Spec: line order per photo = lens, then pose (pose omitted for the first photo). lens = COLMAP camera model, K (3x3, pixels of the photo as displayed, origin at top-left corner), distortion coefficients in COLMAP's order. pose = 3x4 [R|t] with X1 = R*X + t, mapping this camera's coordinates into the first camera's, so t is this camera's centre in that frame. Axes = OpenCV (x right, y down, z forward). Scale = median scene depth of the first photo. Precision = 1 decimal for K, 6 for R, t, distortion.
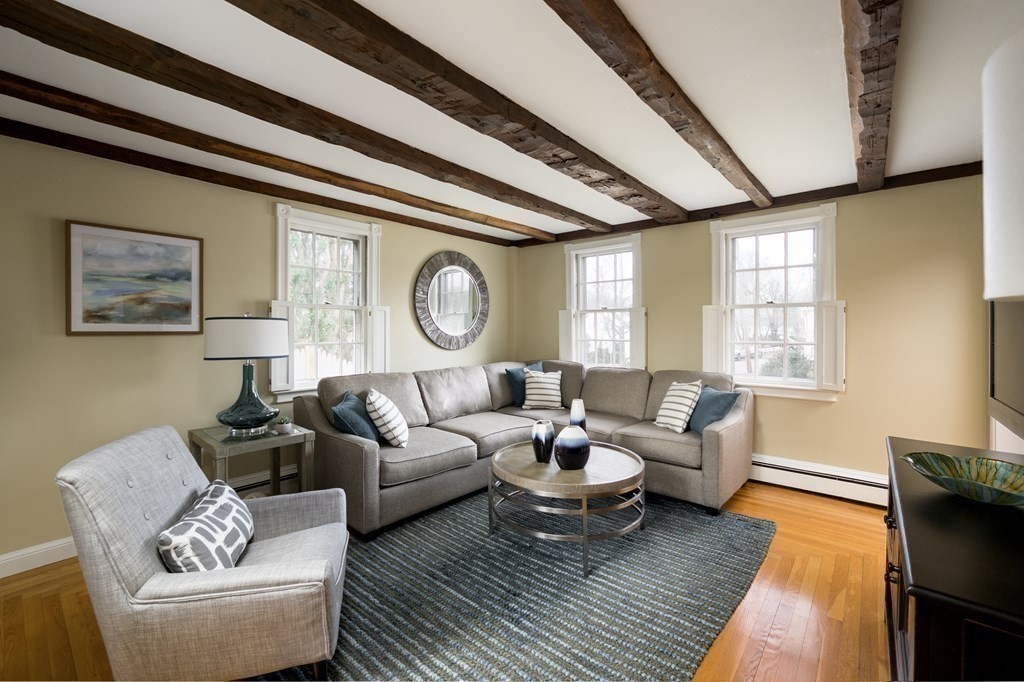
lens RADIAL K [[422.8, 0, 512.0], [0, 422.8, 341.0], [0, 0, 1]] dist [0.000353, 0.000021]
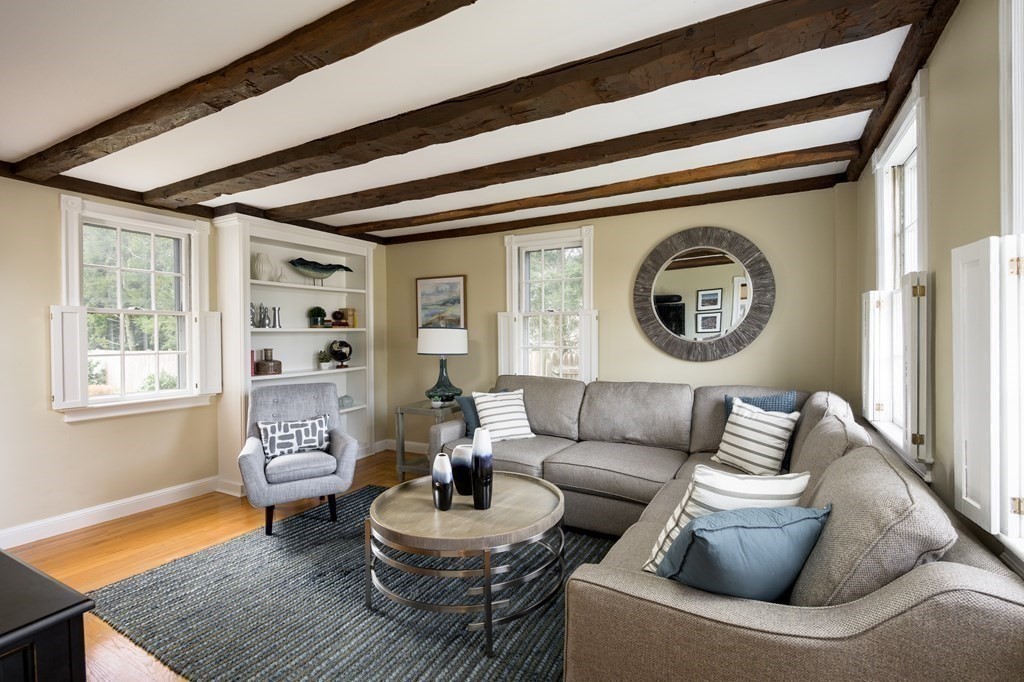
lens RADIAL K [[467.3, 0, 537.5], [0, 467.3, 340.2], [0, 0, 1]] dist [-0.002018, -0.000247]
pose [[0.225910, 0.006855, -0.974124, 0.963086], [-0.022341, 0.999749, 0.001854, -0.017563], [0.973892, 0.021344, 0.226006, 0.890103]]
